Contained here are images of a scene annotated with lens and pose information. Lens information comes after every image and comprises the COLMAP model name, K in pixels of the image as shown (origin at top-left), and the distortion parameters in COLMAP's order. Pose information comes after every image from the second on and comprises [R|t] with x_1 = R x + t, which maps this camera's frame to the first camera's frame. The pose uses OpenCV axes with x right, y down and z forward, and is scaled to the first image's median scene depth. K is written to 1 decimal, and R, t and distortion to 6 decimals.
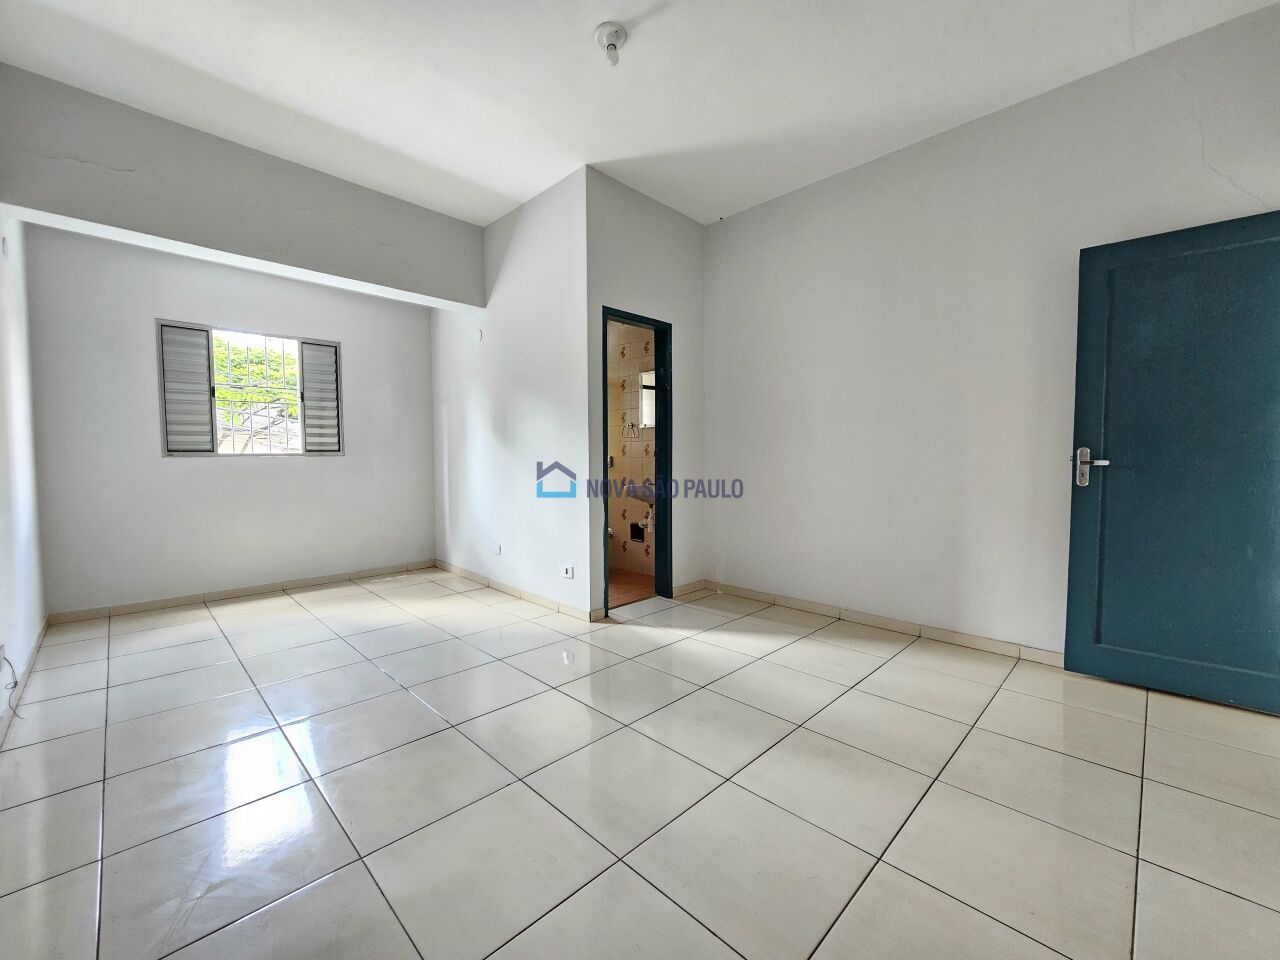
lens RADIAL K [[522.6, 0, 640.0], [0, 522.6, 480.0], [0, 0, 1]] dist [-0.000486, 0.000115]
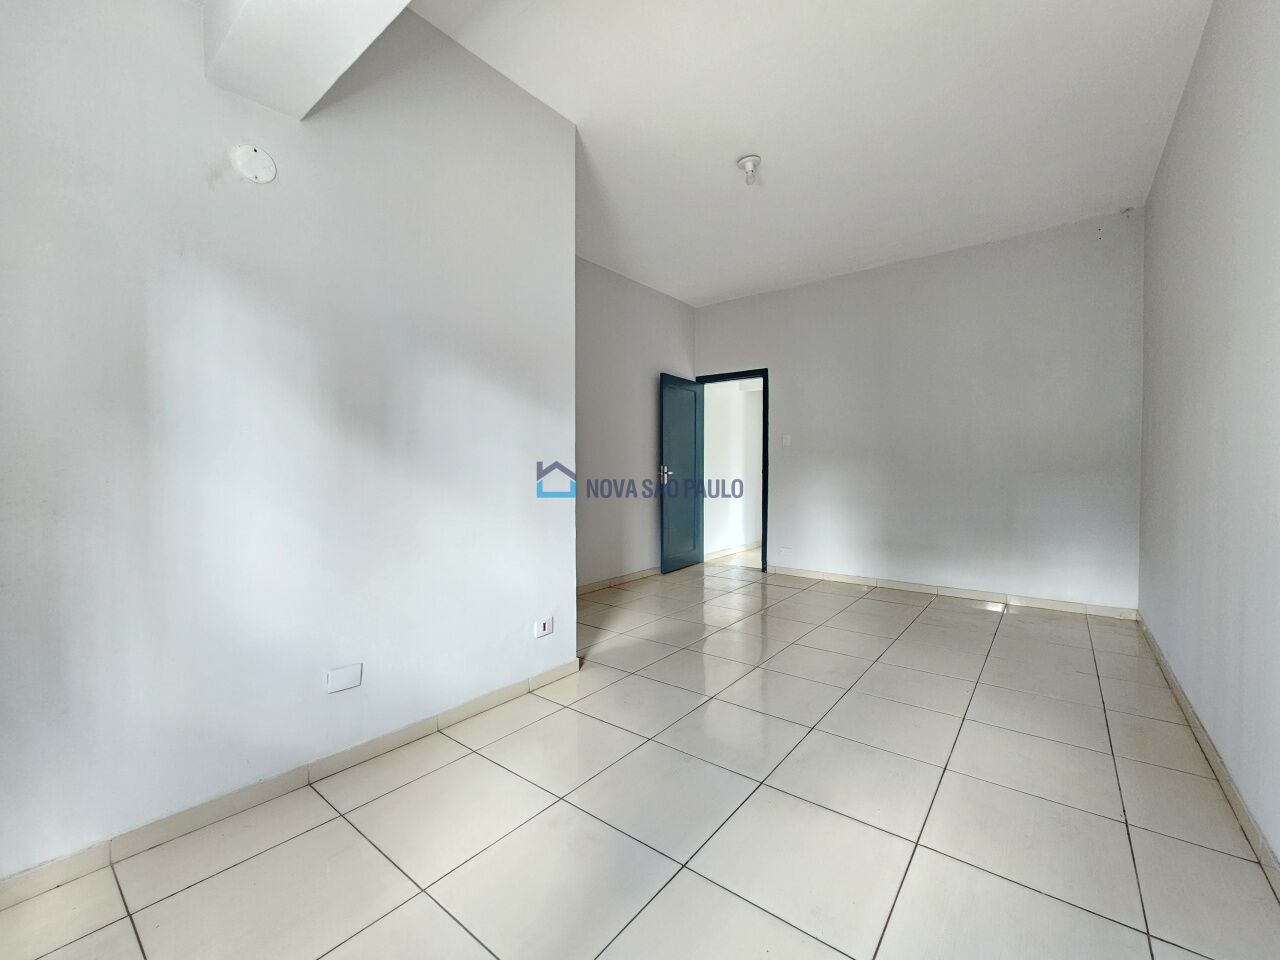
lens RADIAL K [[532.1, 0, 640.0], [0, 532.1, 480.0], [0, 0, 1]] dist [0.000082, 0.000001]
pose [[-0.111006, -0.023432, 0.993544, -0.987726], [0.047623, 0.998448, 0.028868, -0.056214], [-0.992678, 0.050520, -0.109717, 1.017165]]
